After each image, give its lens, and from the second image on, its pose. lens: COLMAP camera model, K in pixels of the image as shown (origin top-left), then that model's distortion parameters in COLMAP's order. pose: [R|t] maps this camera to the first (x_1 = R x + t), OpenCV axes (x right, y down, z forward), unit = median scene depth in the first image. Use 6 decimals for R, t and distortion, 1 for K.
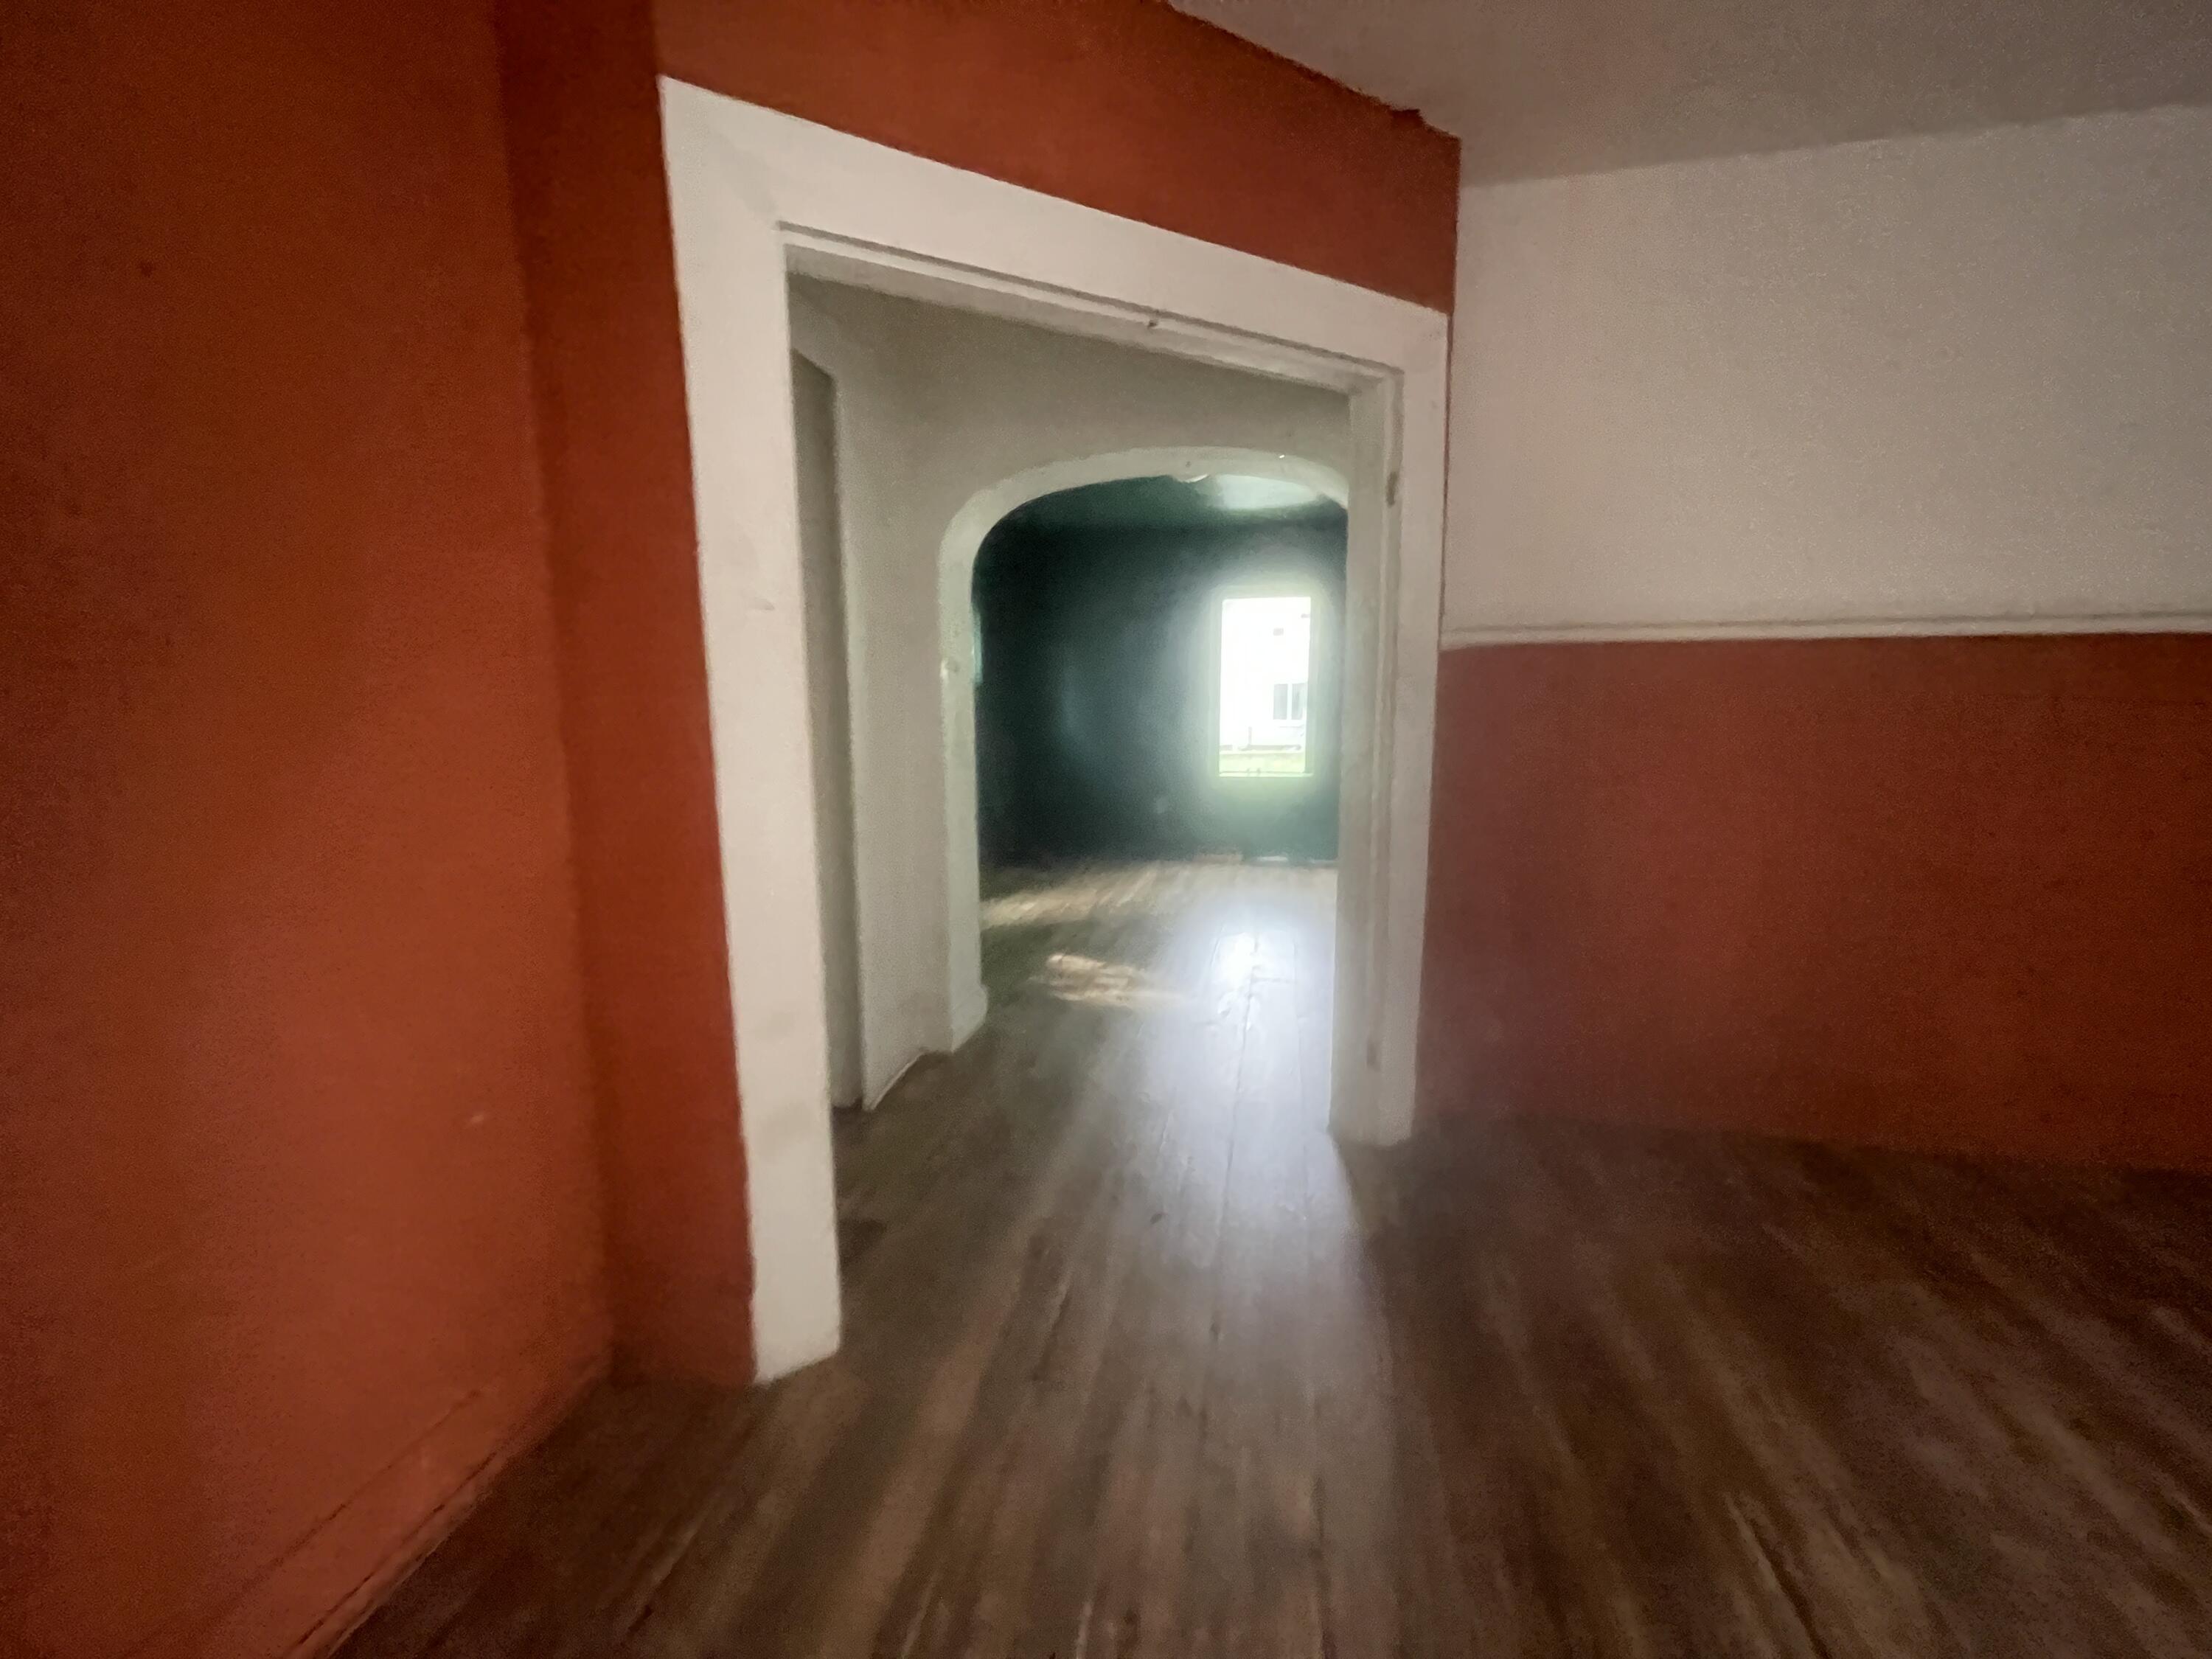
lens RADIAL K [[893.0, 0, 1096.1], [0, 893.0, 827.1], [0, 0, 1]] dist [0.003980, -0.000922]
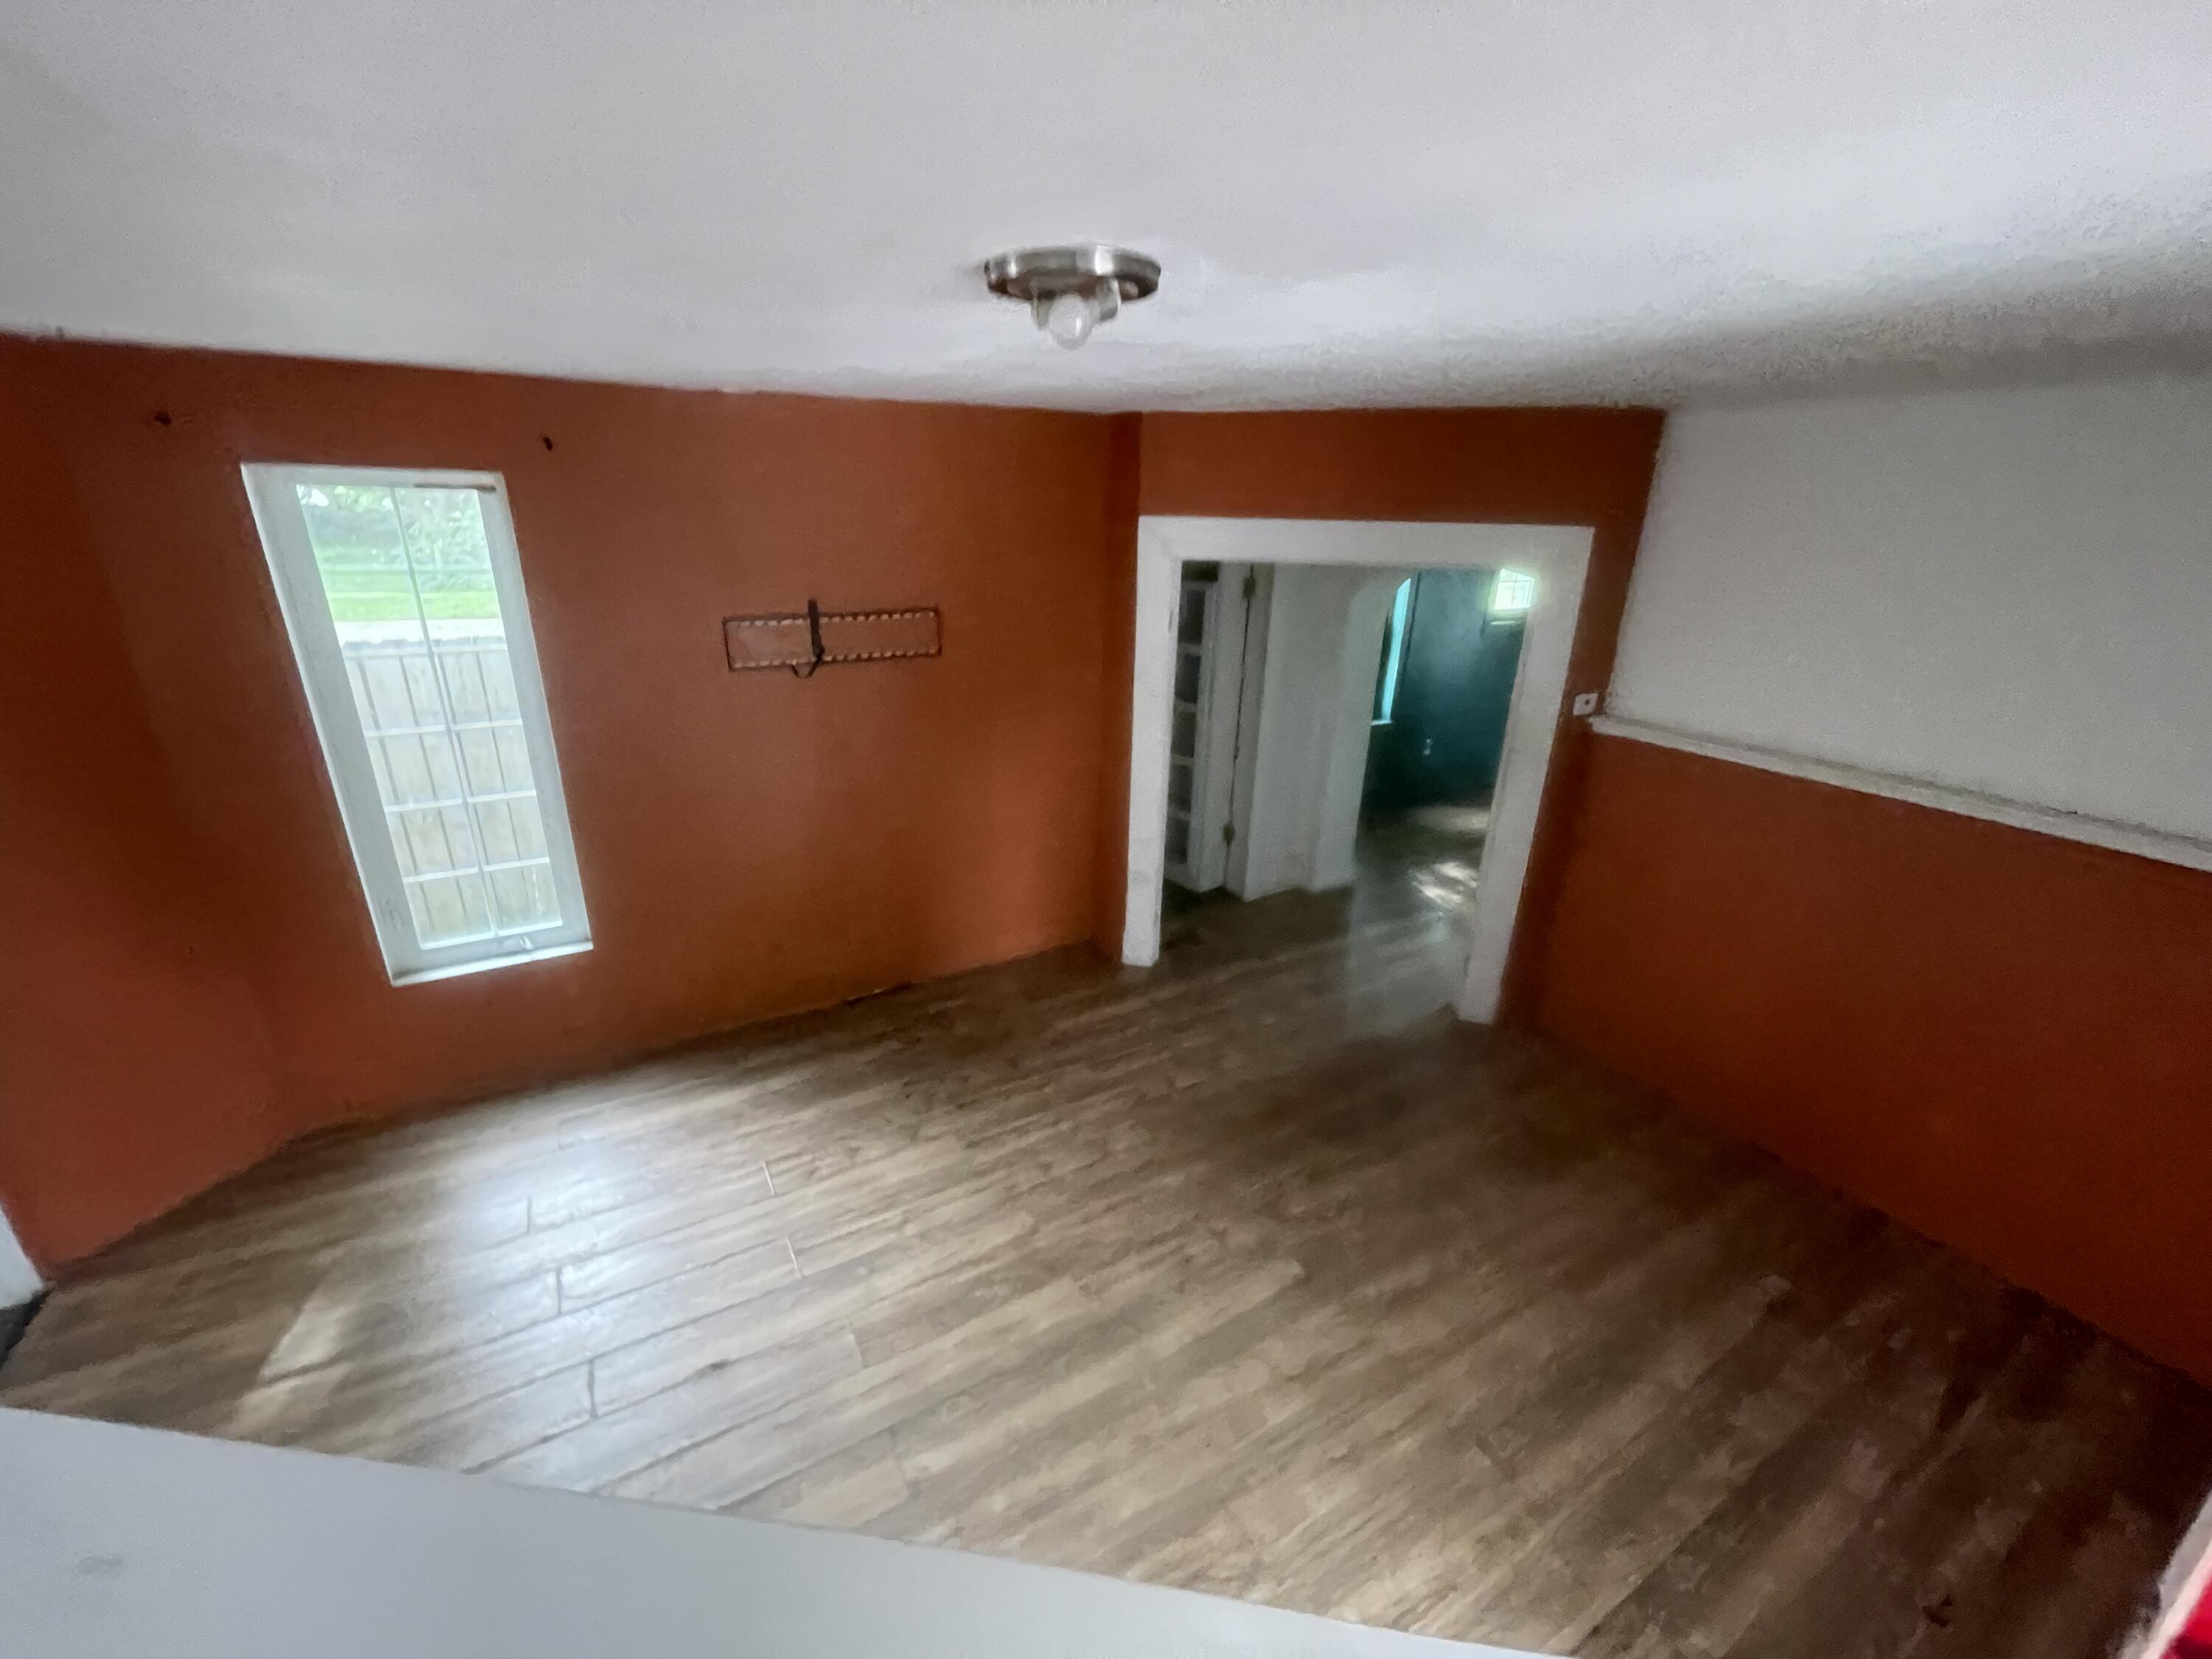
lens RADIAL K [[893.0, 0, 1095.4], [0, 893.0, 833.5], [0, 0, 1]] dist [0.003980, -0.000922]
pose [[0.662682, 0.278304, -0.695269, 0.433239], [-0.135778, 0.957649, 0.253916, -0.144137], [0.736490, -0.073863, 0.672404, -0.281648]]
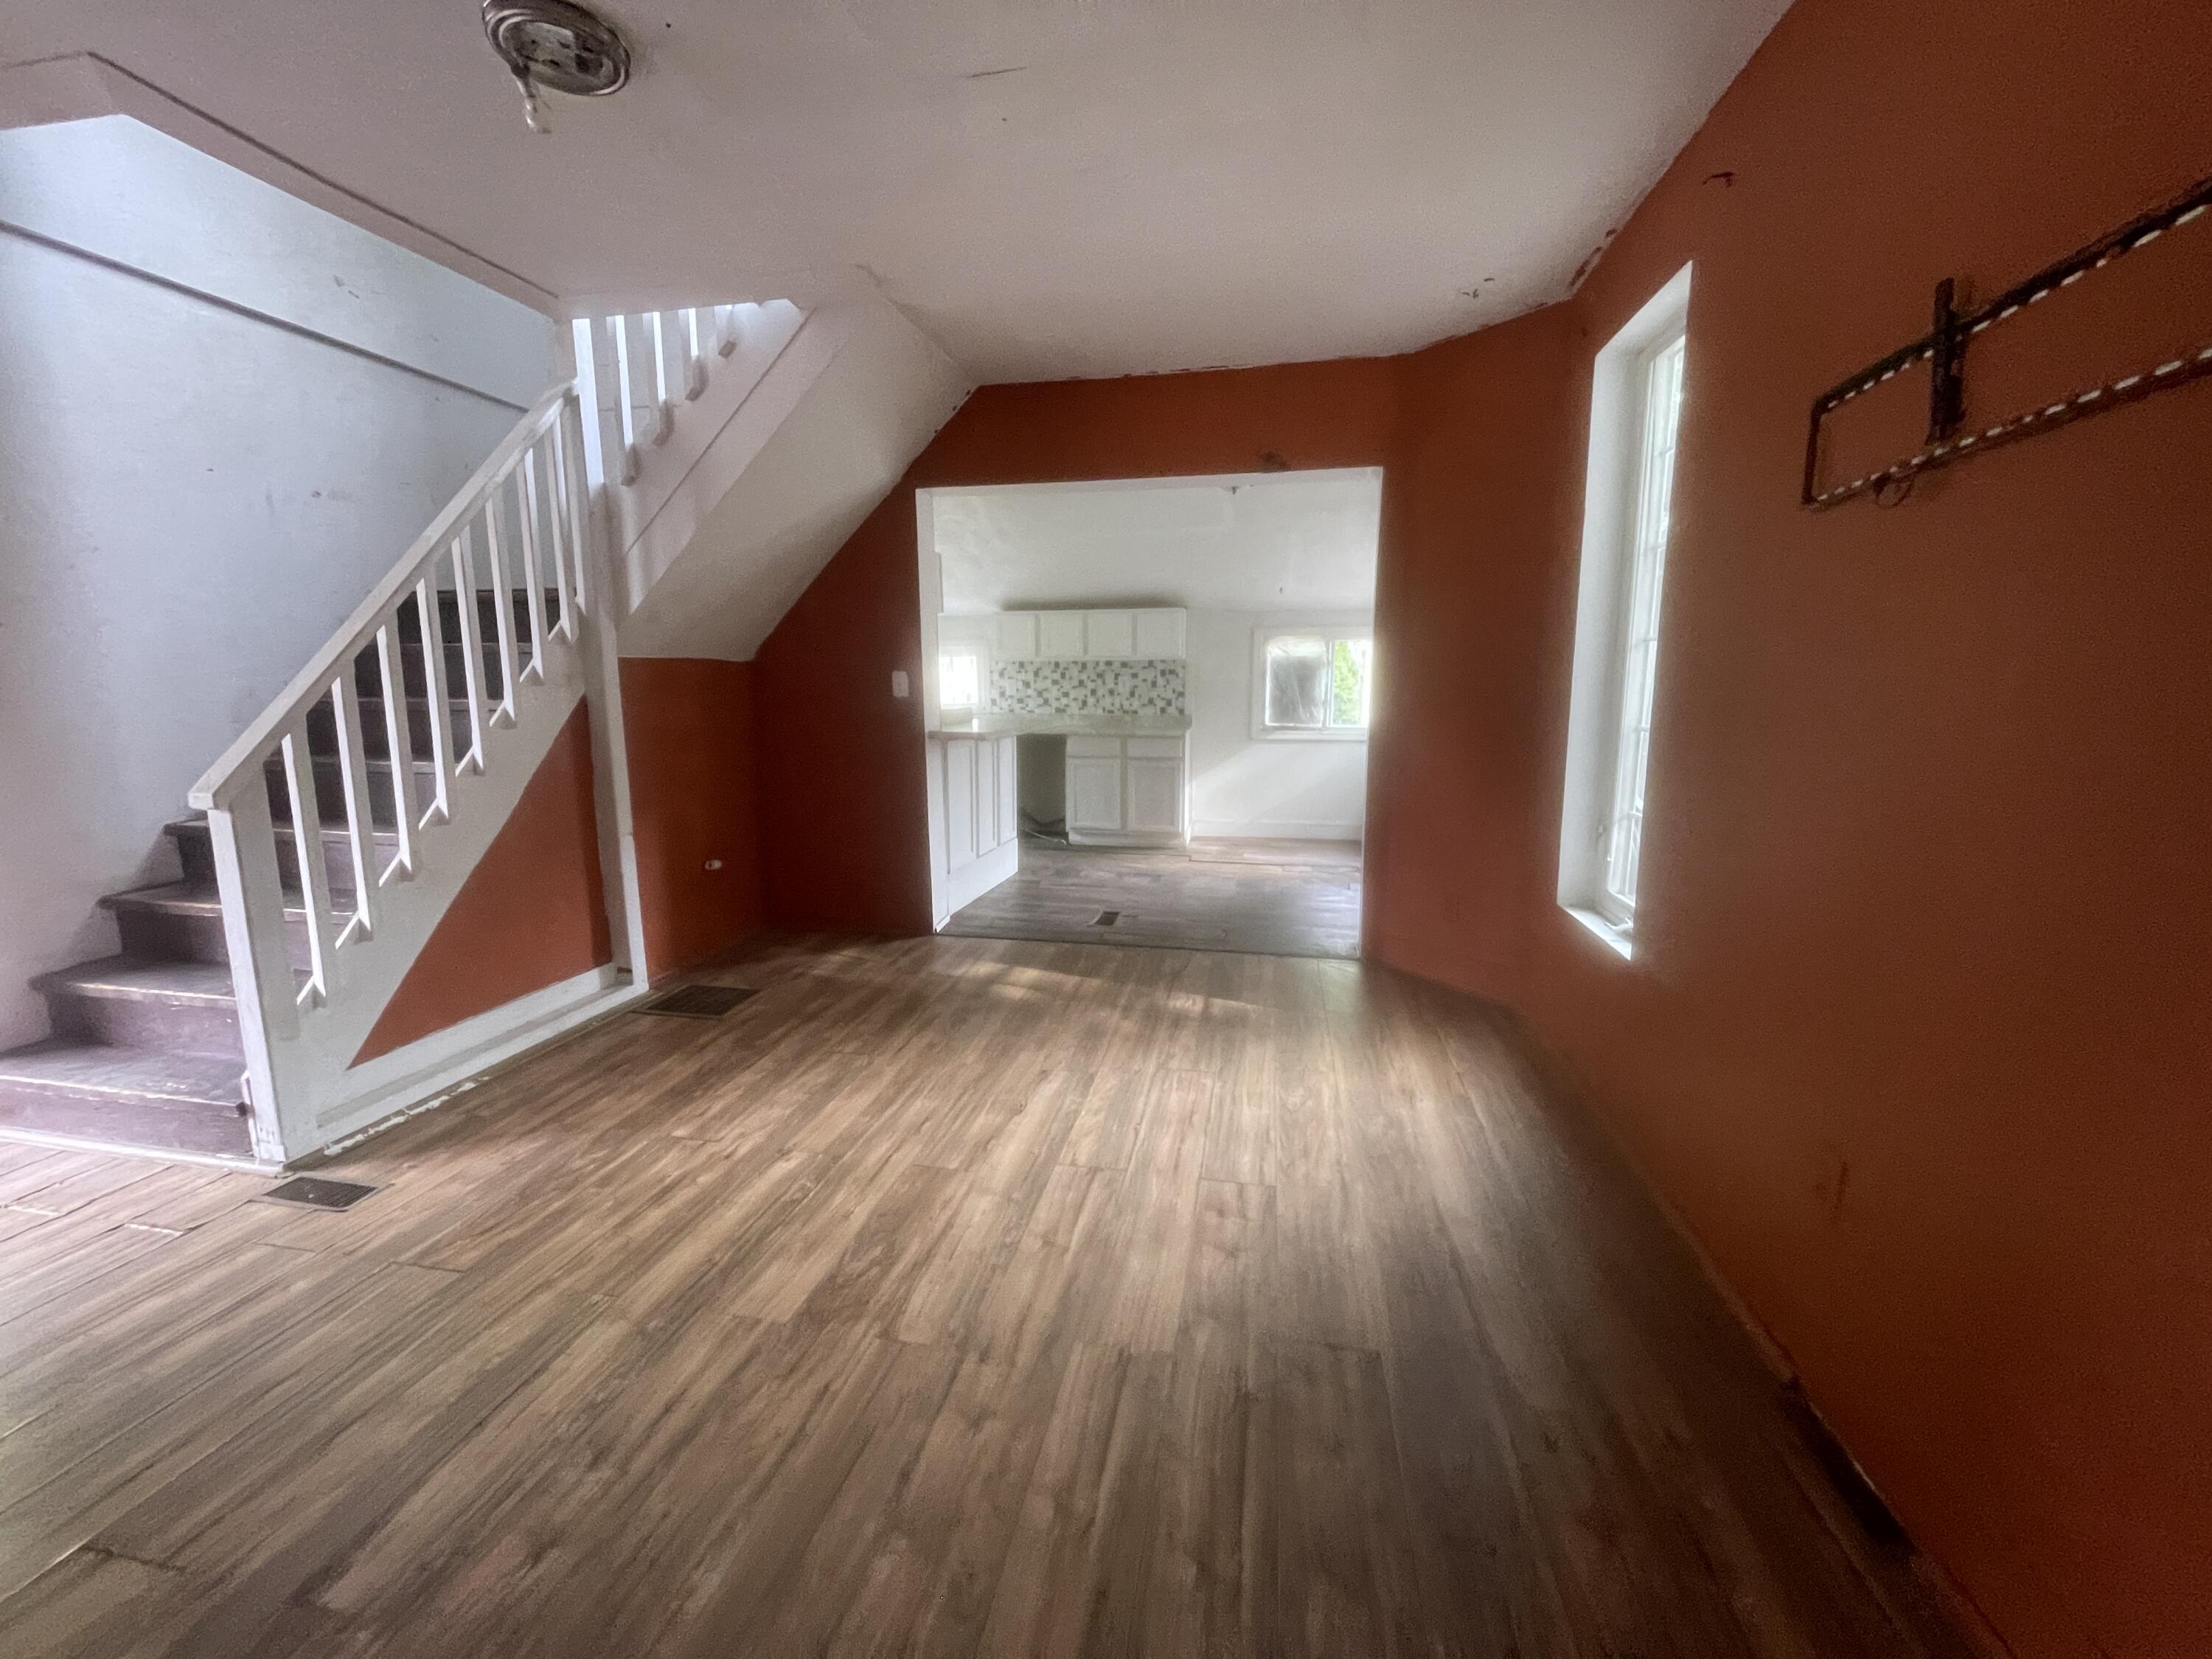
lens RADIAL K [[893.0, 0, 1087.3], [0, 893.0, 832.6], [0, 0, 1]] dist [0.003980, -0.000922]
pose [[-0.999955, 0.006424, 0.006995, 0.012896], [0.008261, 0.951733, 0.306816, -0.045680], [-0.004687, 0.306860, -0.951743, 0.306506]]
